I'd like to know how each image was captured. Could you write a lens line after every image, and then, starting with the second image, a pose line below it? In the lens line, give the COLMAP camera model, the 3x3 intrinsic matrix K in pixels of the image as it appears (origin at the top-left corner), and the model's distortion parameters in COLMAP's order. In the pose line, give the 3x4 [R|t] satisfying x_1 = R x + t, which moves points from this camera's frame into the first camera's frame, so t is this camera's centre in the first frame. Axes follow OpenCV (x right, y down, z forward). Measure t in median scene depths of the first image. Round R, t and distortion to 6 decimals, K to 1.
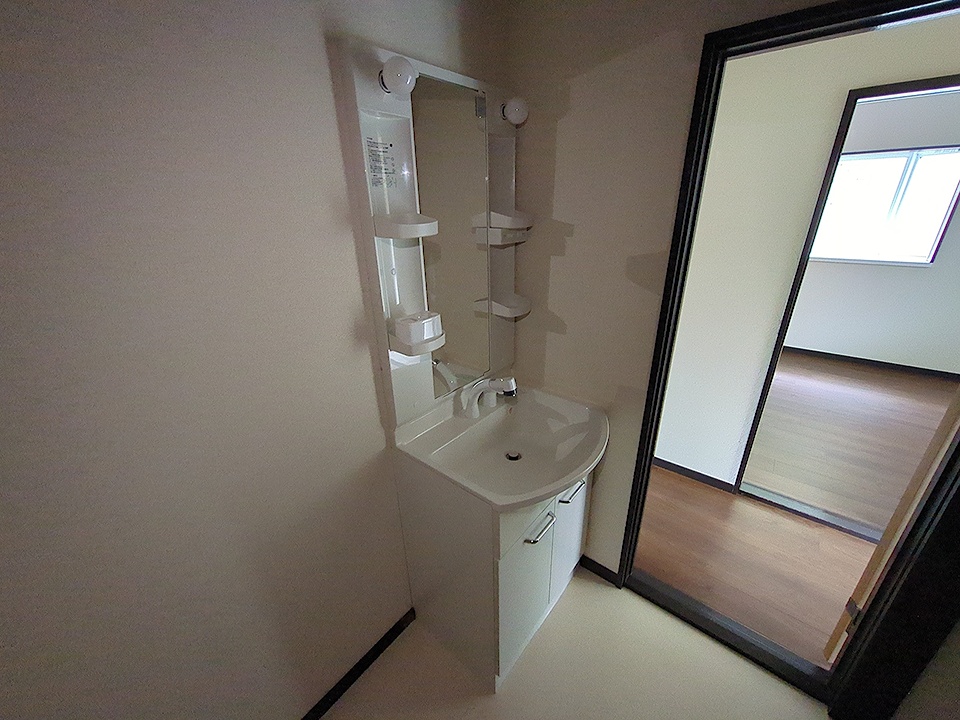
lens RADIAL K [[379.4, 0, 481.9], [0, 379.4, 360.0], [0, 0, 1]] dist [0.001519, 0.000396]
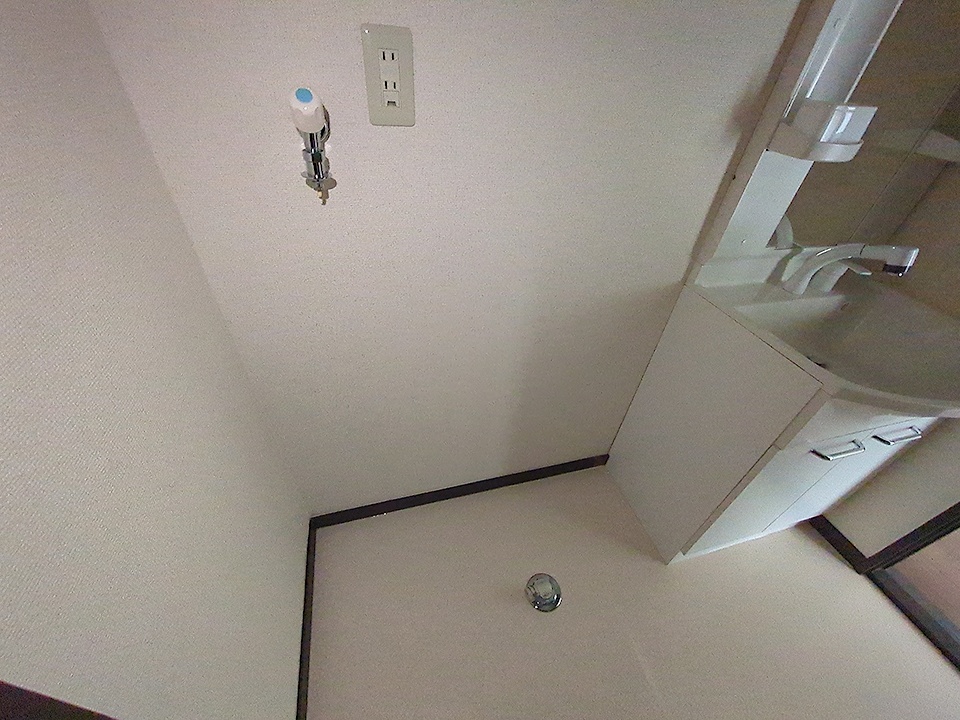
lens RADIAL K [[379.4, 0, 483.0], [0, 379.4, 359.3], [0, 0, 1]] dist [0.001519, 0.000396]
pose [[0.813768, 0.419846, -0.401885, -0.169964], [-0.291307, 0.893003, 0.343053, 0.192116], [0.502914, -0.162093, 0.849001, 0.009741]]
